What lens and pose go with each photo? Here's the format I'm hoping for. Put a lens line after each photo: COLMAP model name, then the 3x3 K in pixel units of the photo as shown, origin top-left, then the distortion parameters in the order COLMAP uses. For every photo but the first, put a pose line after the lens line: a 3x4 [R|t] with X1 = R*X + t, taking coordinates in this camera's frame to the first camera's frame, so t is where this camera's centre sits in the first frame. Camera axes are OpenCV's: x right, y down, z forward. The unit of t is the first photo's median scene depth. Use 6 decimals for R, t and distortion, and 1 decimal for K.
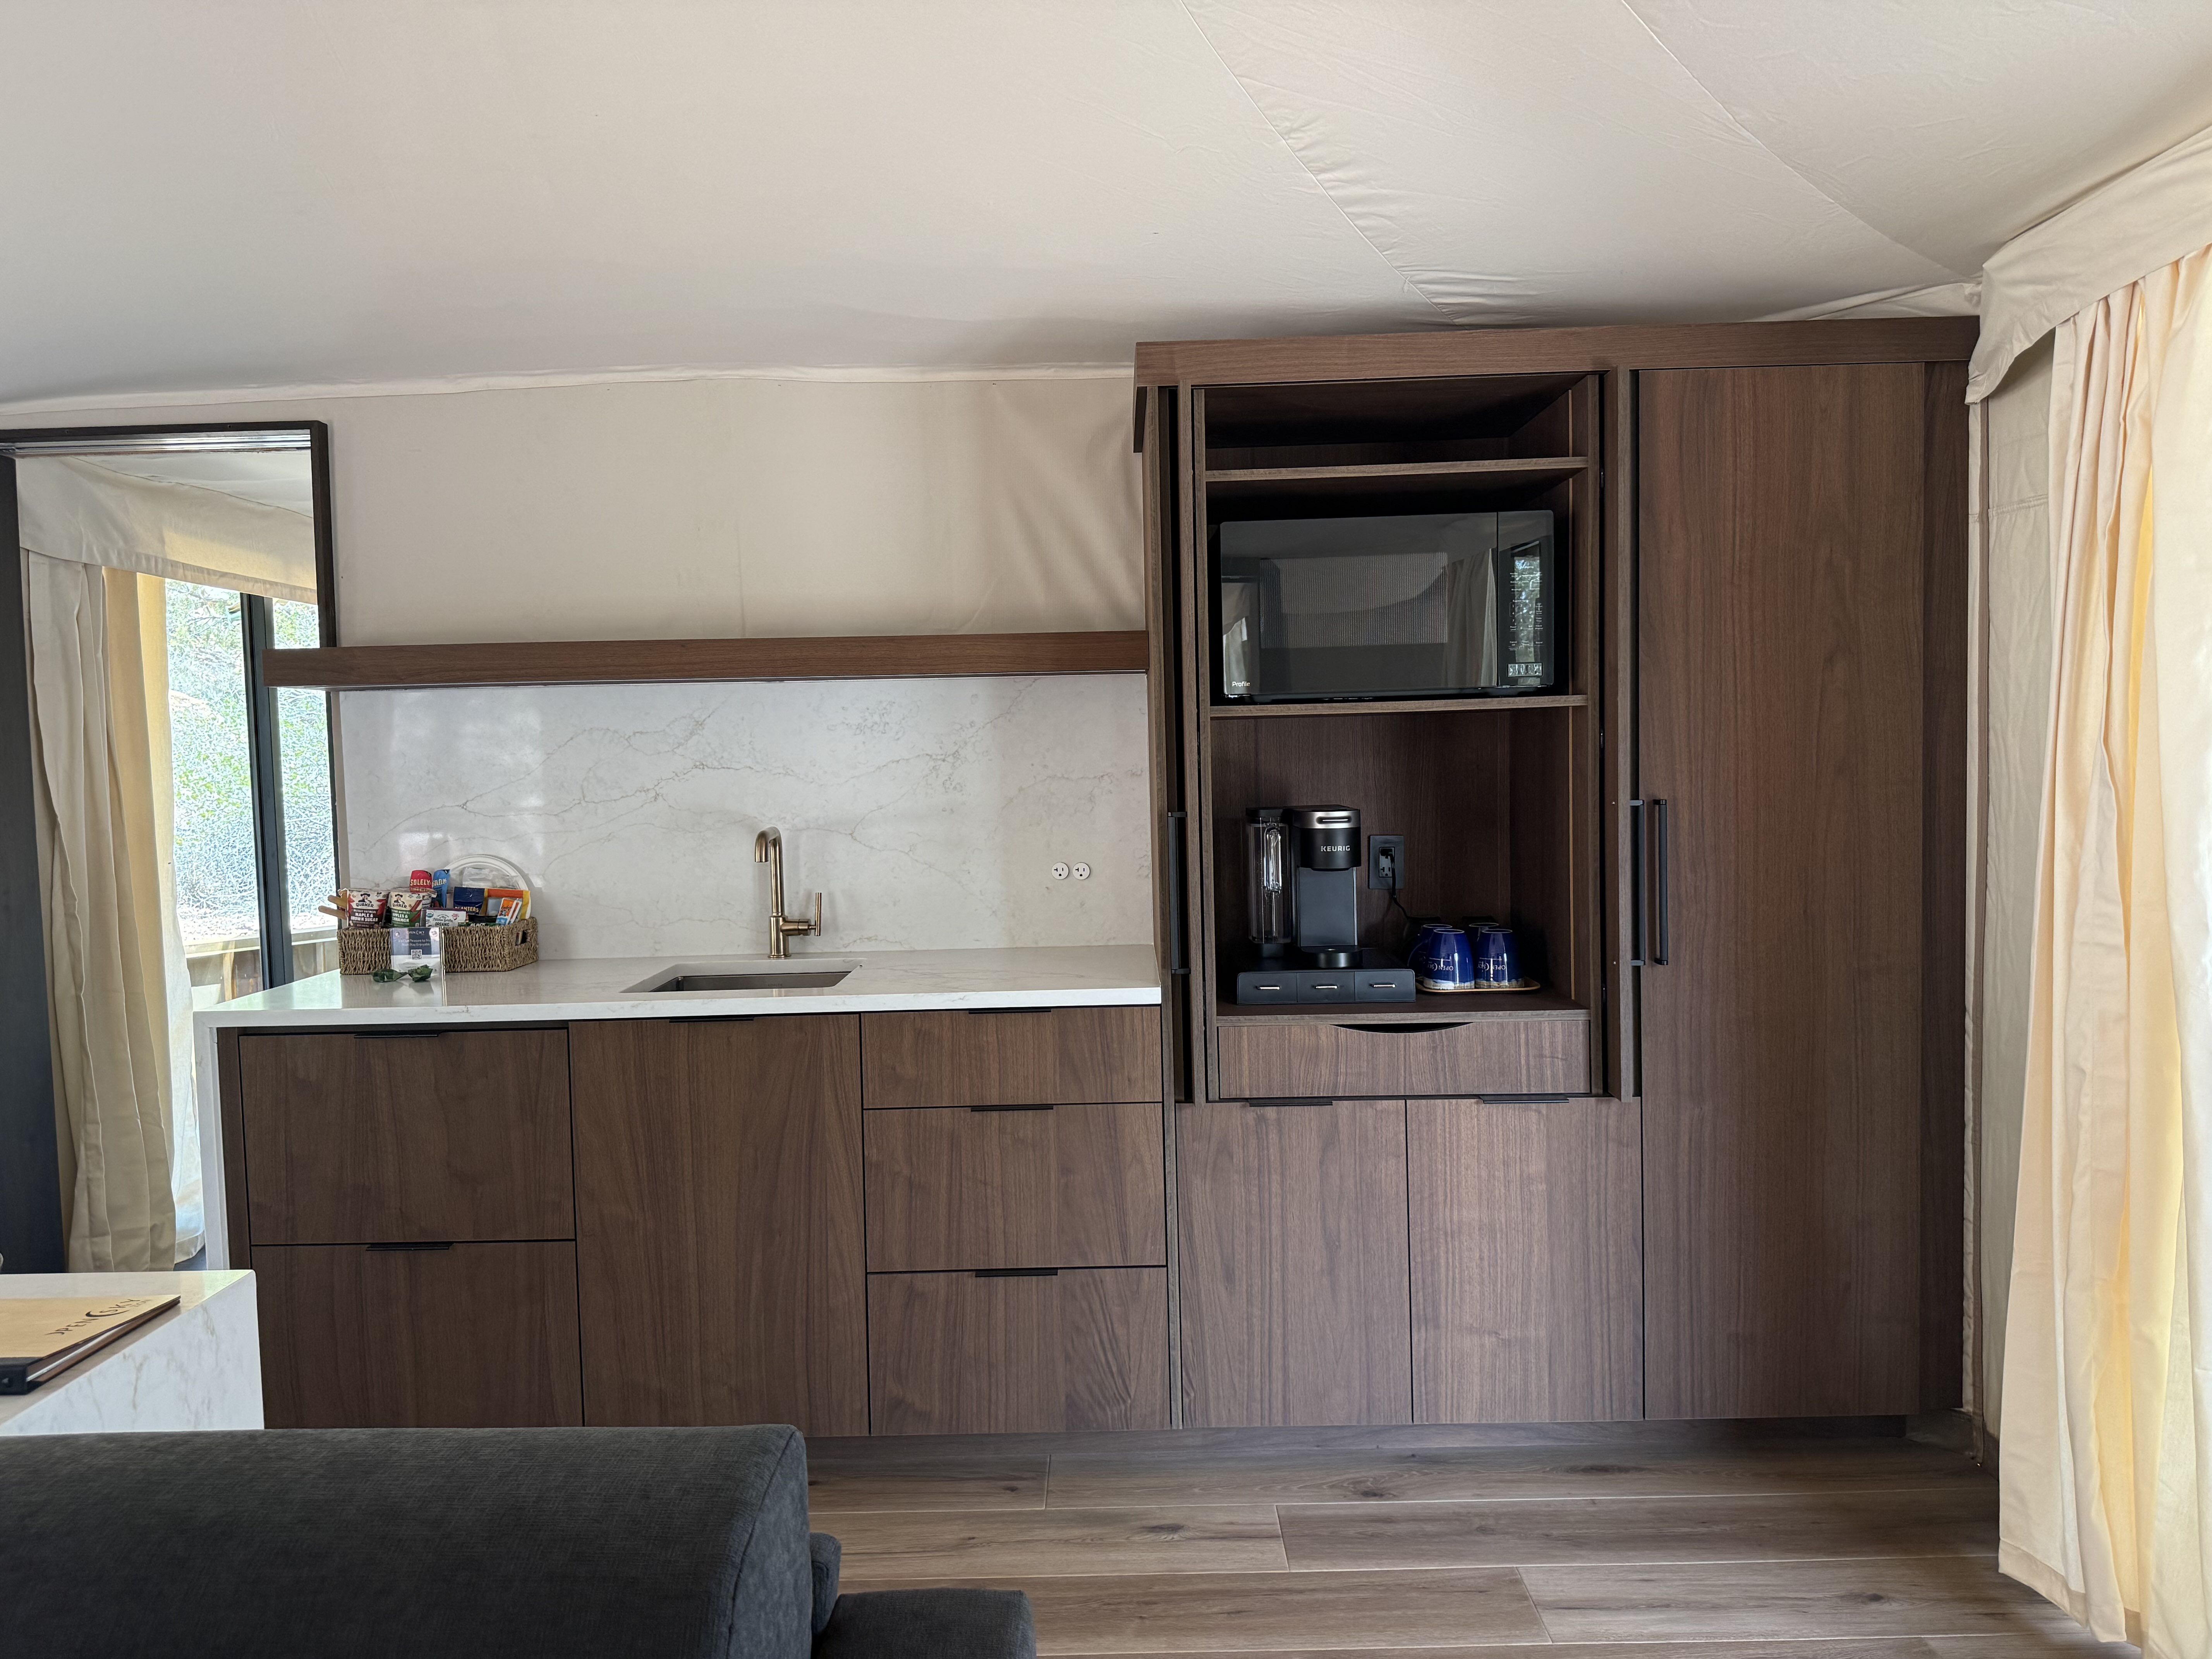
lens RADIAL K [[1591.5, 0, 1060.4], [0, 1591.5, 789.2], [0, 0, 1]] dist [0.082007, -0.027570]
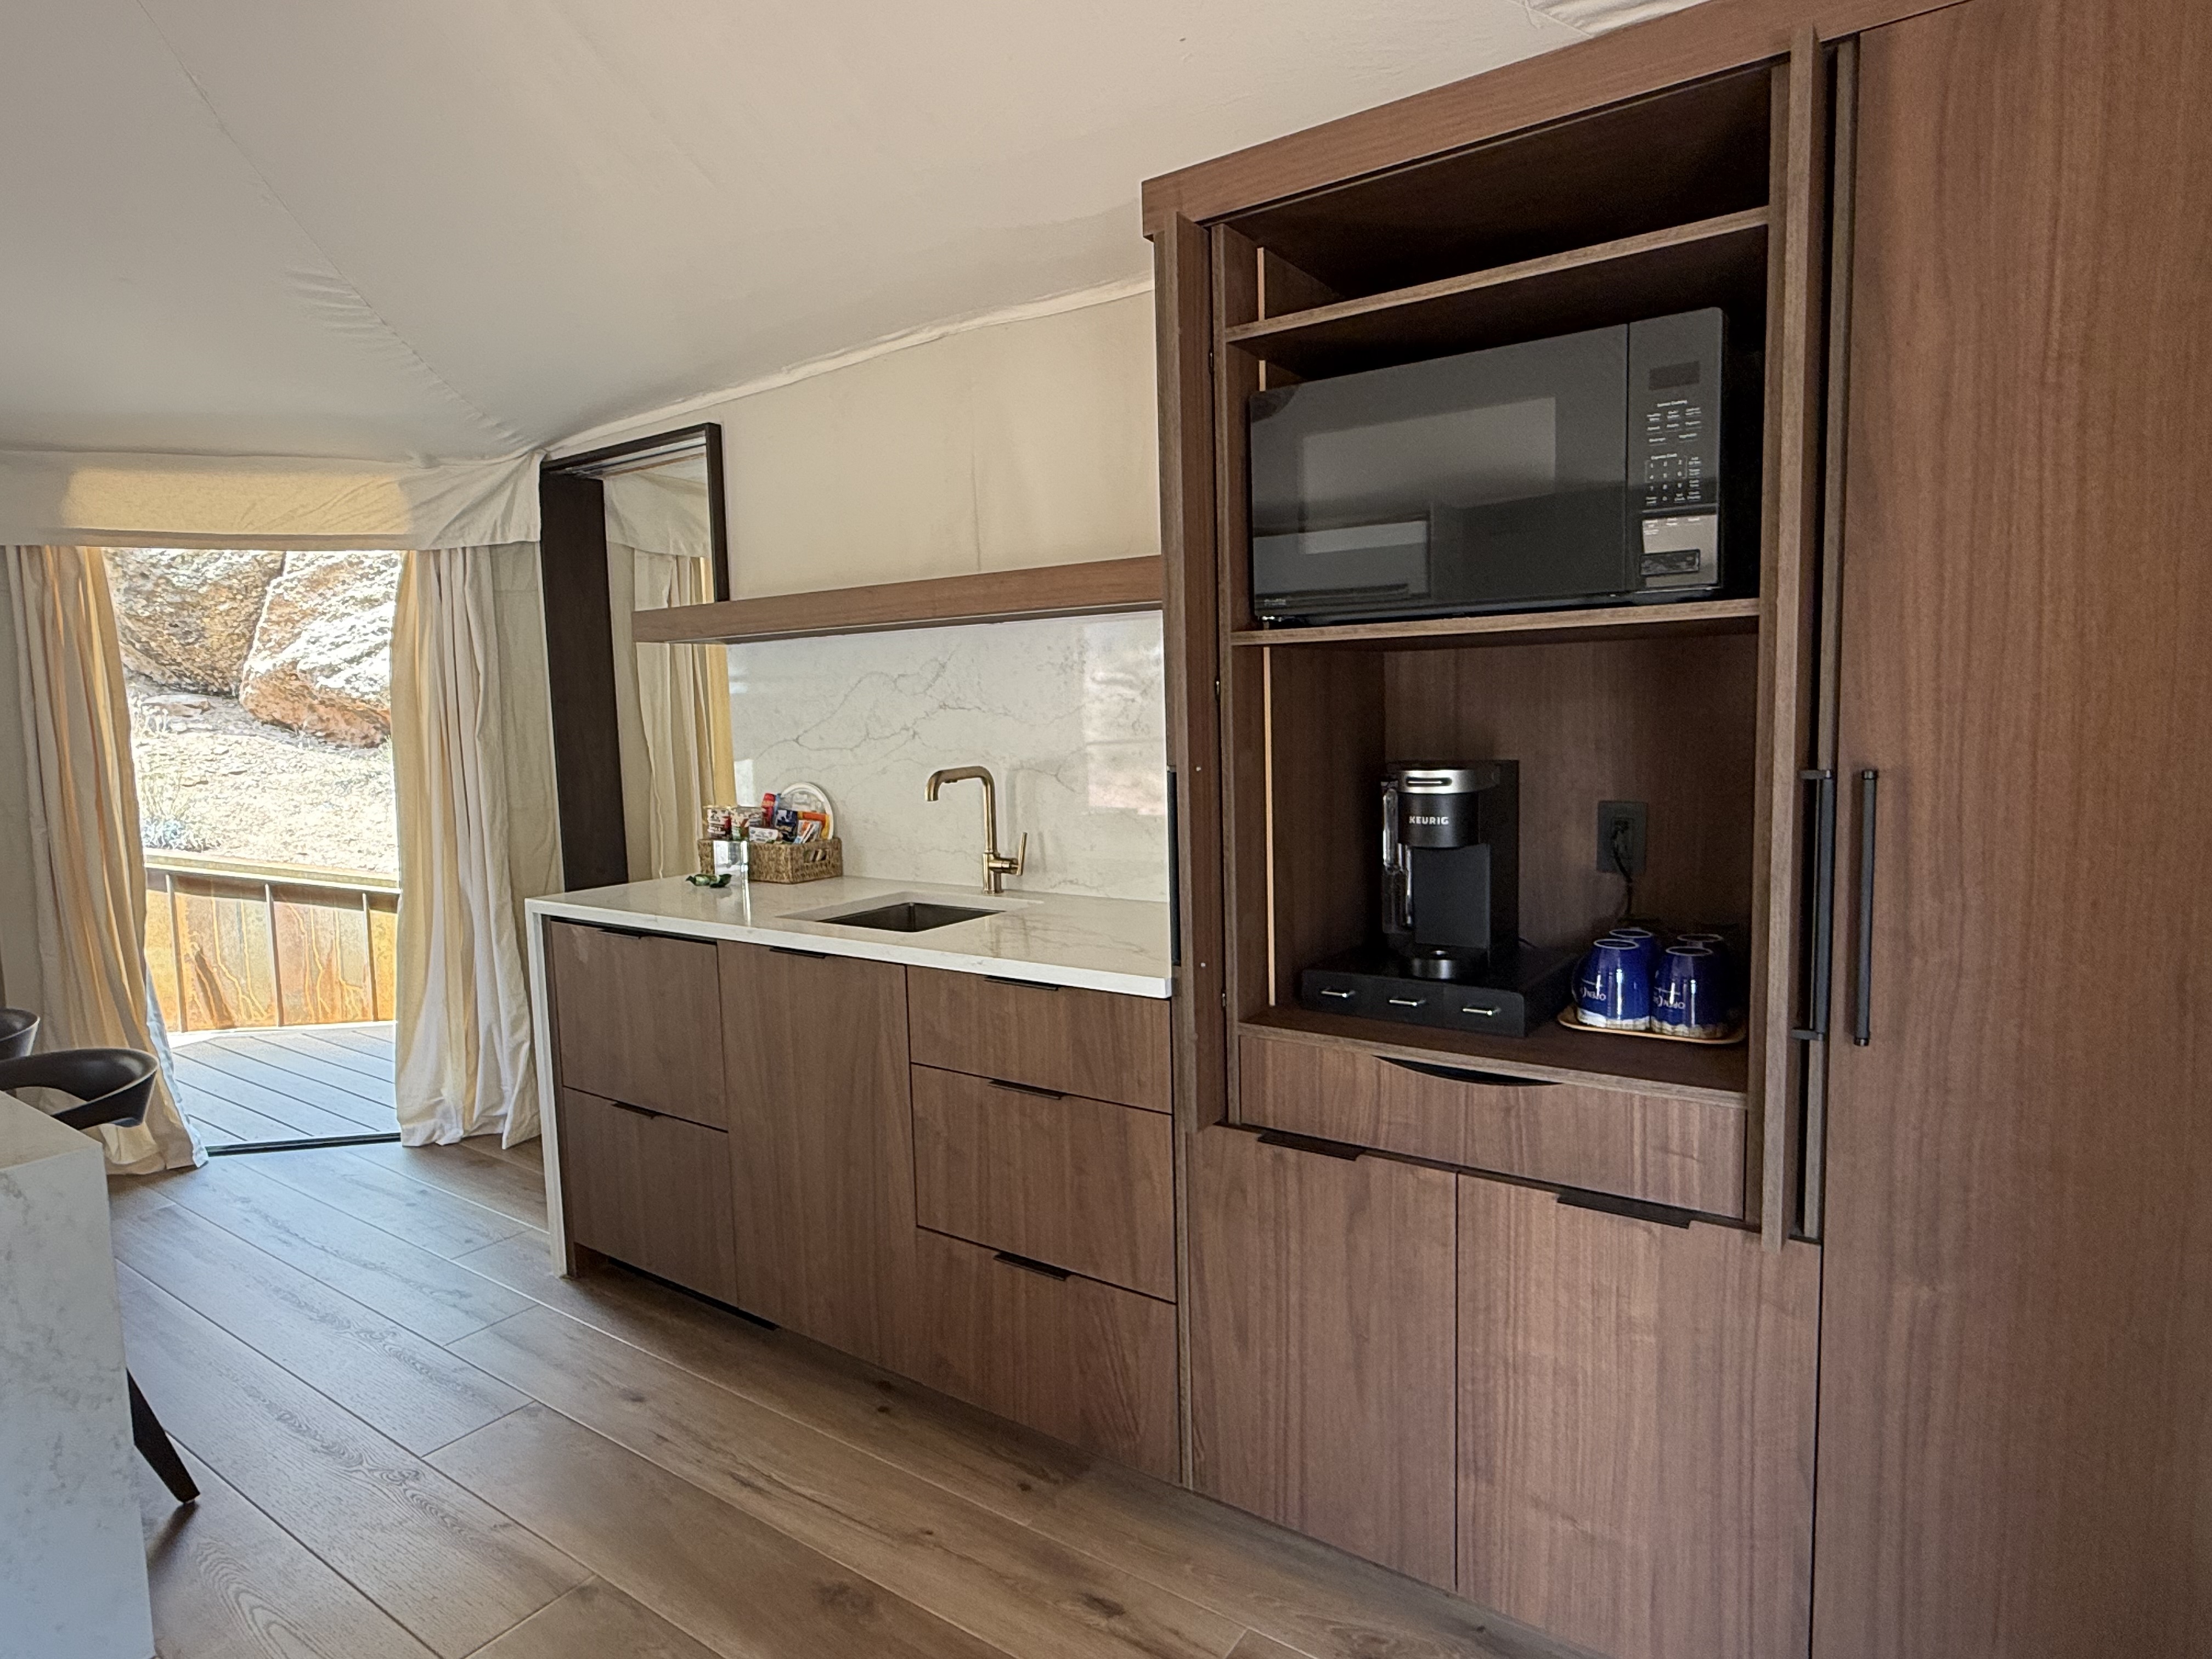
lens RADIAL K [[1238.8, 0, 1091.4], [0, 1238.8, 798.8], [0, 0, 1]] dist [-0.008416, 0.015303]
pose [[0.828275, 0.044281, -0.558570, 0.382430], [-0.007739, 0.997681, 0.067616, -0.011689], [0.560269, -0.051682, 0.826697, 0.450905]]
